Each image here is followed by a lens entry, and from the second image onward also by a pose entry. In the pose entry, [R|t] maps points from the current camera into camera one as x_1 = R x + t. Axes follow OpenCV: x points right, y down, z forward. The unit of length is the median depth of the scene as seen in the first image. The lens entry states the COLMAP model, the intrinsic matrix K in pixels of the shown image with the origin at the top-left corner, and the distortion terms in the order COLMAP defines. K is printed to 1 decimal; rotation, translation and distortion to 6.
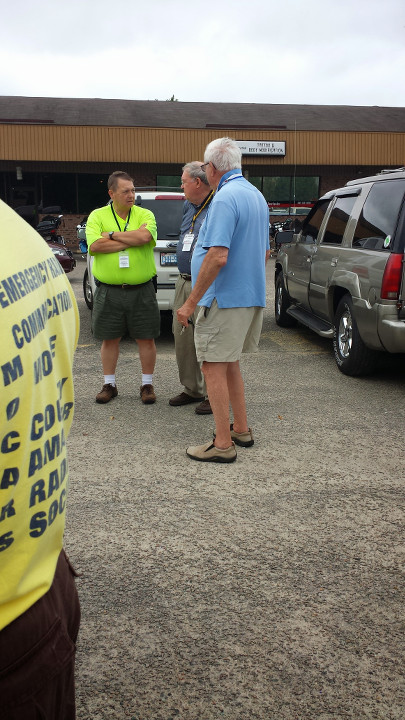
lens RADIAL K [[608.6, 0, 202.5], [0, 608.6, 360.0], [0, 0, 1]] dist [0.123856, -0.260262]
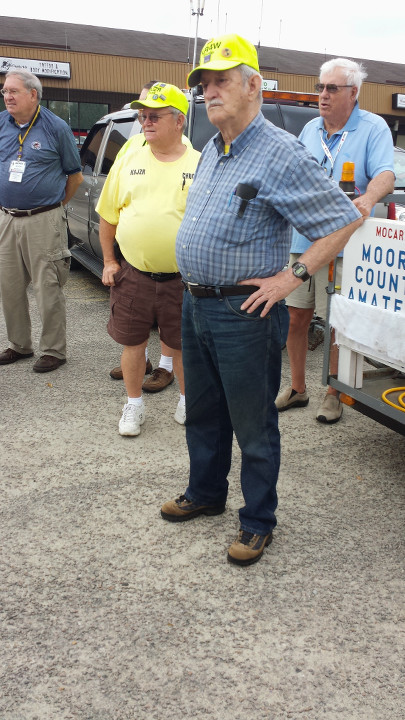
lens RADIAL K [[608.6, 0, 202.5], [0, 608.6, 360.0], [0, 0, 1]] dist [0.123856, -0.260262]
pose [[0.949816, -0.064730, 0.306038, 0.114833], [0.033909, 0.993896, 0.104979, -0.032732], [-0.310965, -0.089334, 0.946214, 0.240403]]
